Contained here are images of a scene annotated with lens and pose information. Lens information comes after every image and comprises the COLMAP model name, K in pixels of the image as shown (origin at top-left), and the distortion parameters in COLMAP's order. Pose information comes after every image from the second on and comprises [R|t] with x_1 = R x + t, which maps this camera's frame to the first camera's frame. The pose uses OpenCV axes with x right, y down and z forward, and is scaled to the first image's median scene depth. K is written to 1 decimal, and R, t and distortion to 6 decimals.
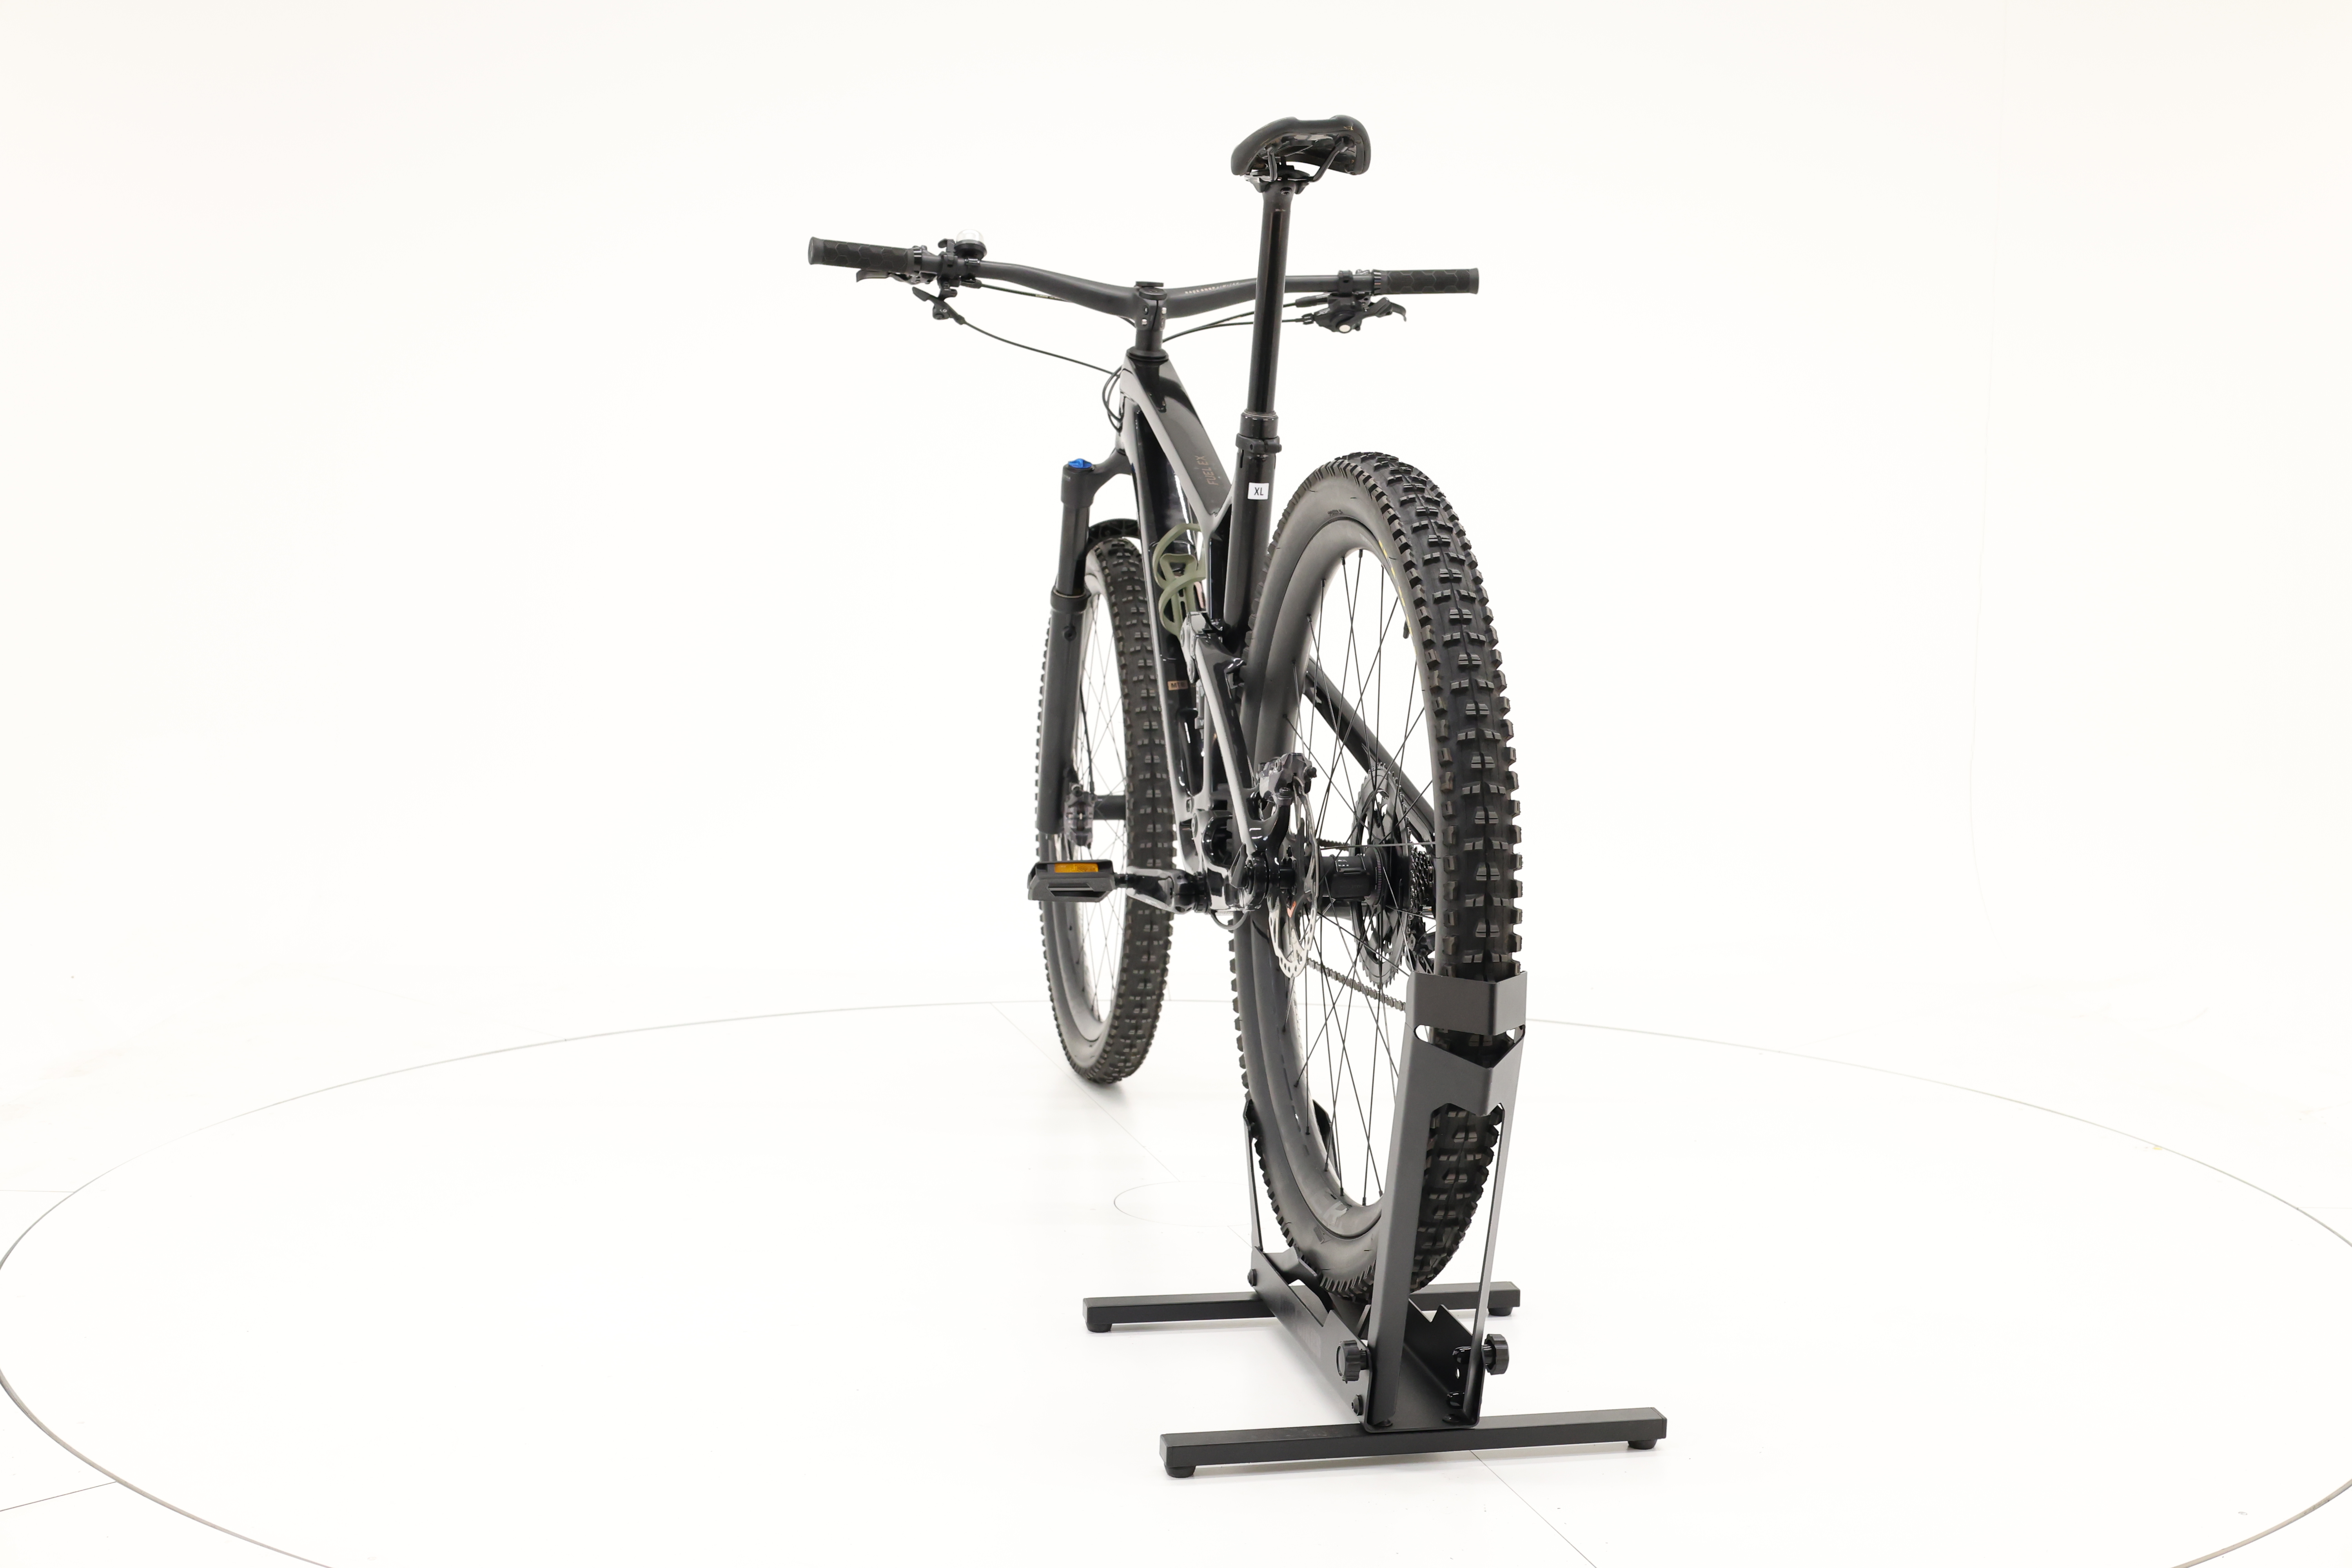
lens RADIAL K [[2646.9, 0, 1187.2], [0, 2646.9, 782.4], [0, 0, 1]] dist [0.030616, 0.000000]
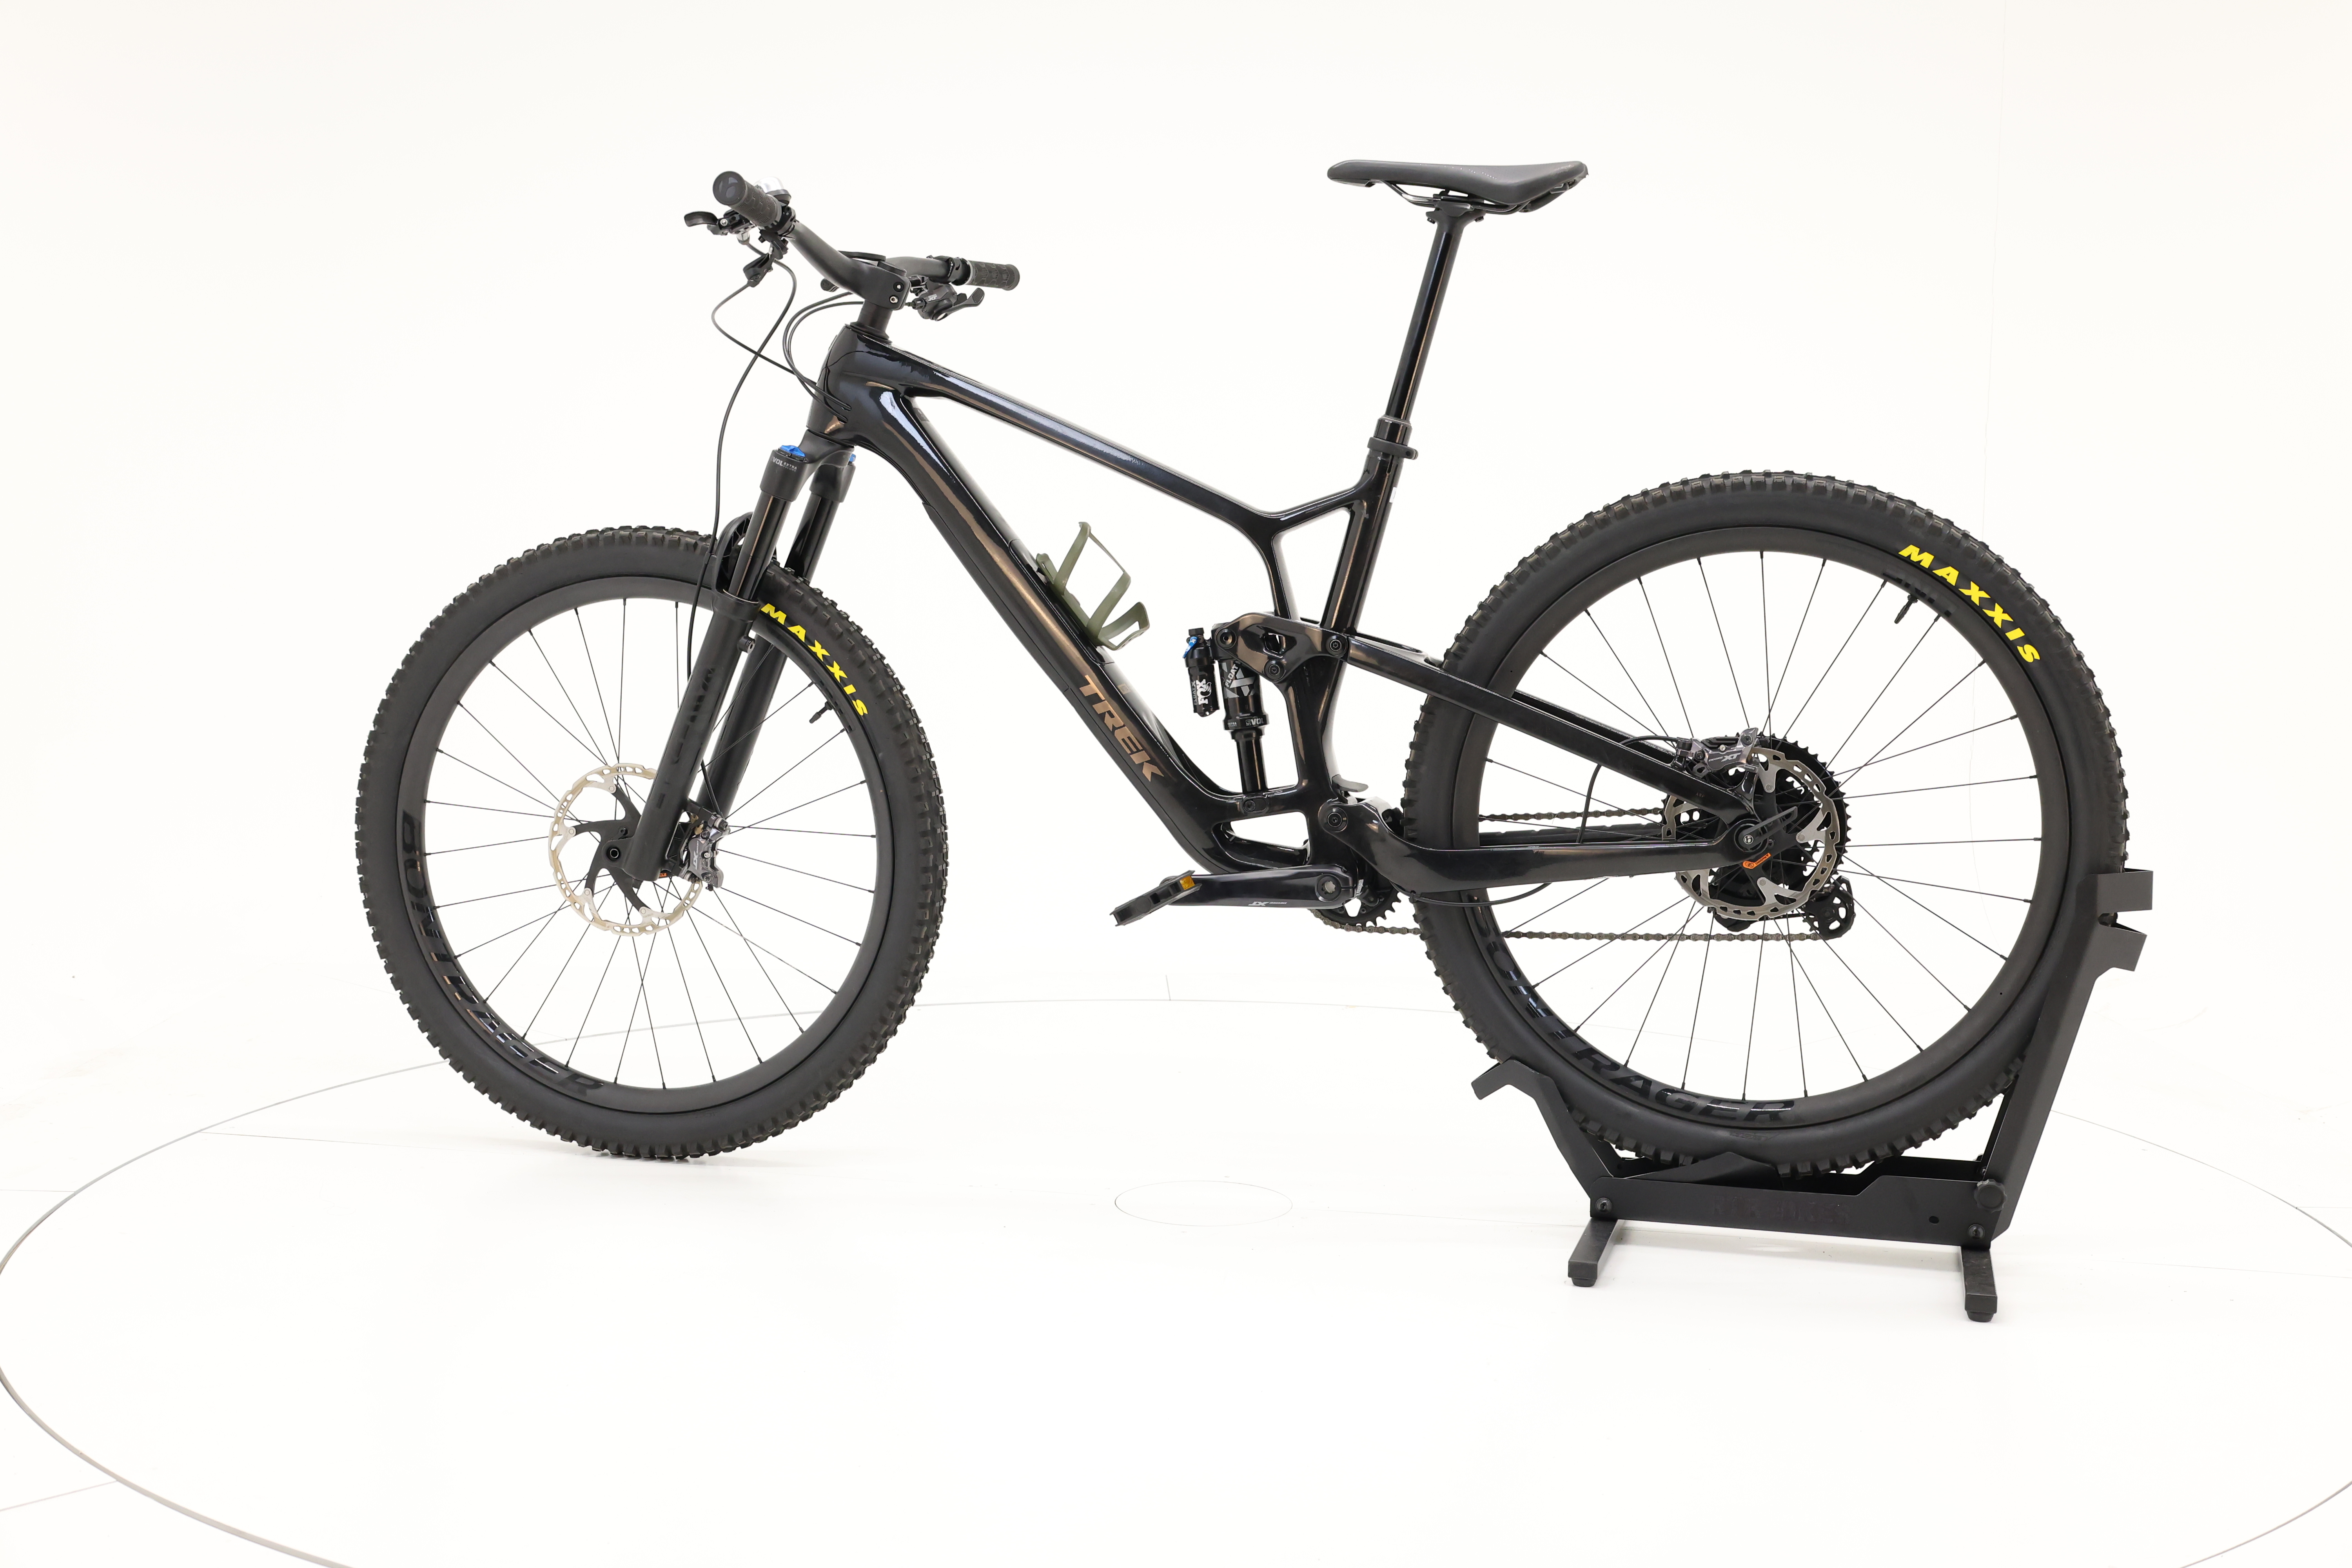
lens RADIAL K [[2646.9, 0, 1194.7], [0, 2646.9, 772.5], [0, 0, 1]] dist [0.030616, 0.000000]
pose [[0.444033, -0.090961, 0.891381, -0.802044], [0.077958, 0.994983, 0.062699, -0.060346], [-0.892612, 0.041650, 0.448897, 0.503441]]
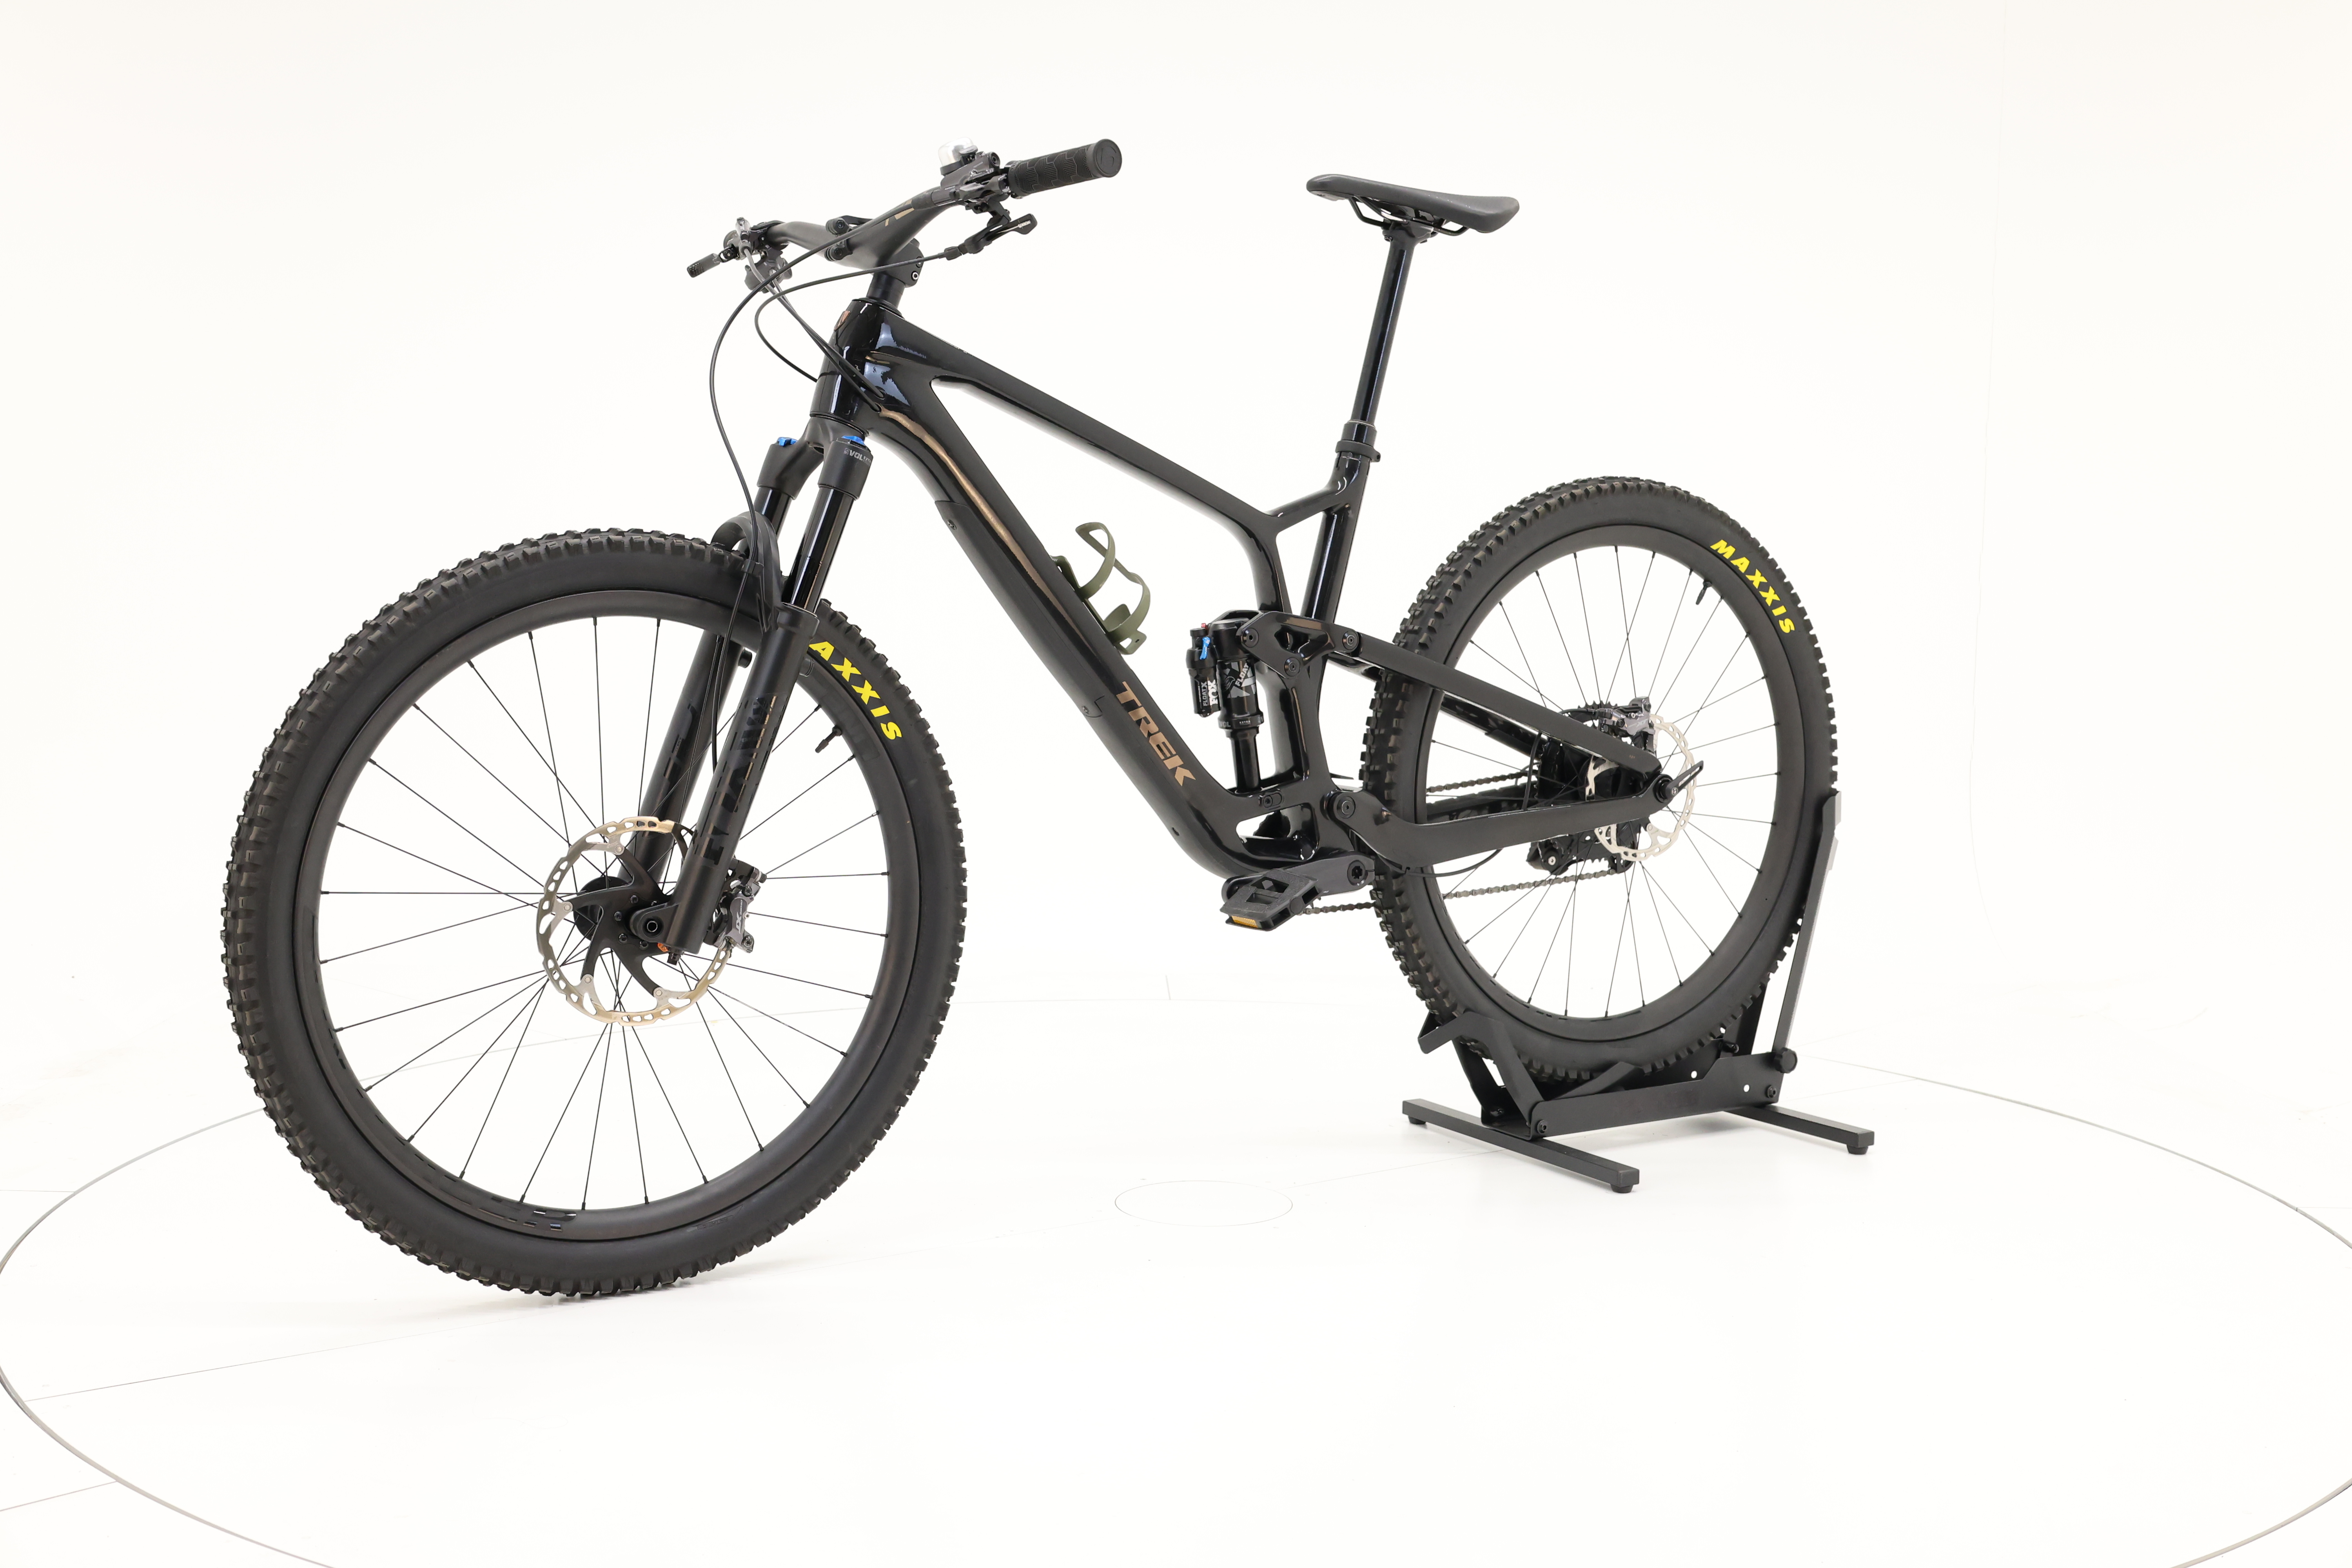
lens RADIAL K [[2646.9, 0, 1195.7], [0, 2646.9, 785.2], [0, 0, 1]] dist [0.030616, 0.000000]
pose [[-0.359458, -0.109322, 0.926735, -0.830248], [0.071939, 0.986912, 0.144325, -0.130099], [-0.930384, 0.118547, -0.346889, 1.225042]]
